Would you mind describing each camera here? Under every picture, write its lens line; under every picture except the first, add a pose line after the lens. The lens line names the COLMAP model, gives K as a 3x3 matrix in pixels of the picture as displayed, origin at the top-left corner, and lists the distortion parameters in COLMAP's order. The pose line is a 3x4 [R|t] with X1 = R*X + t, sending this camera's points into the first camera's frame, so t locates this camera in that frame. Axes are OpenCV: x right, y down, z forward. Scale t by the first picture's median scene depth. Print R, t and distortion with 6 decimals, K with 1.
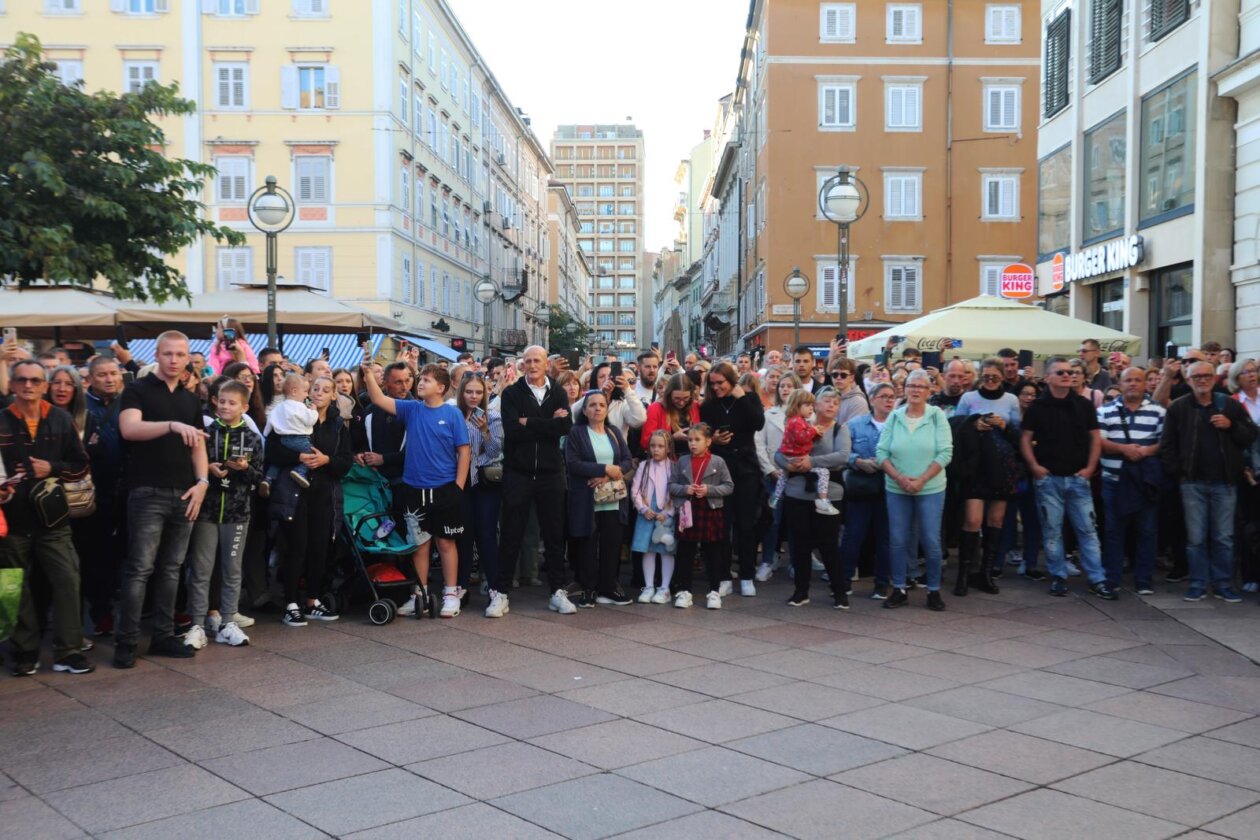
lens RADIAL K [[1390.3, 0, 630.0], [0, 1390.3, 420.0], [0, 0, 1]] dist [0.003039, 0.245836]
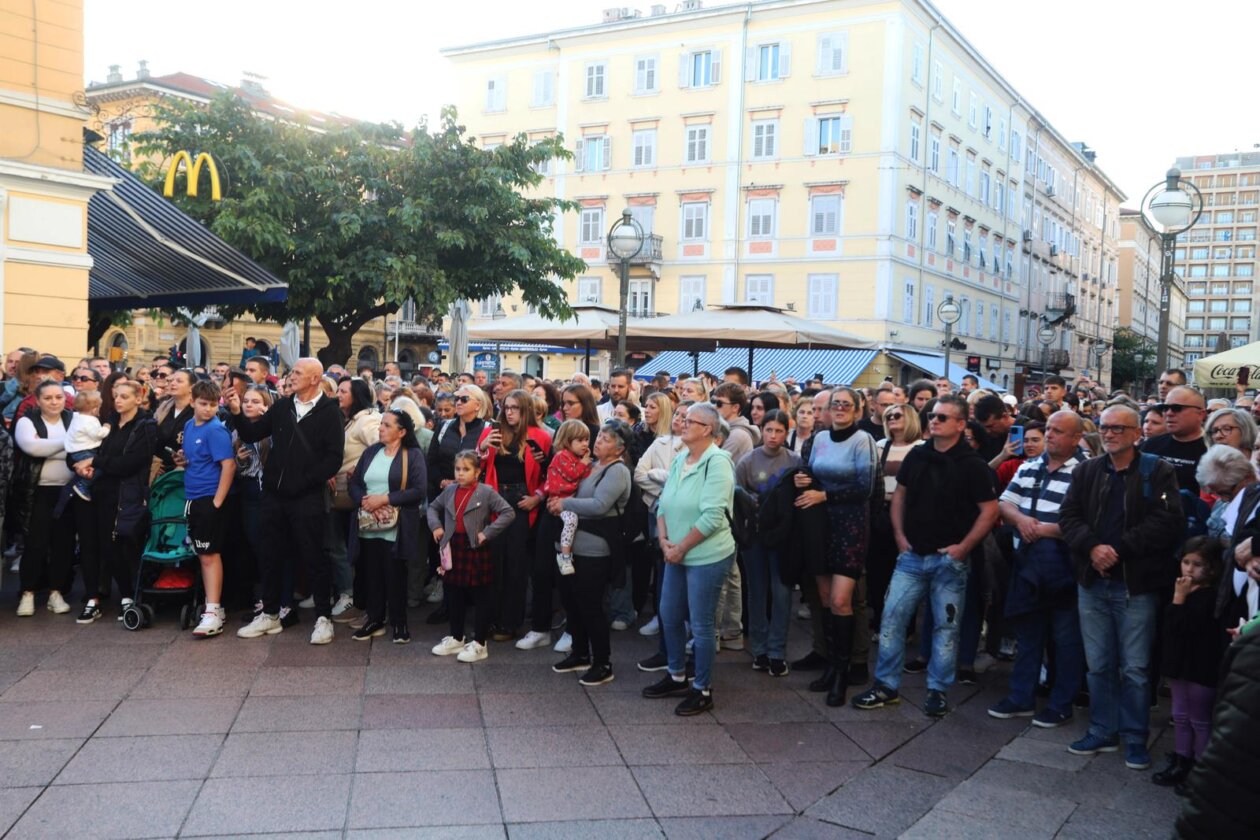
lens RADIAL K [[1158.4, 0, 630.0], [0, 1158.4, 420.0], [0, 0, 1]] dist [0.001275, 0.094780]
pose [[0.869713, 0.050148, -0.491003, 0.086217], [-0.050884, 0.998634, 0.011864, -0.005429], [0.490928, 0.014666, 0.871077, 0.069795]]
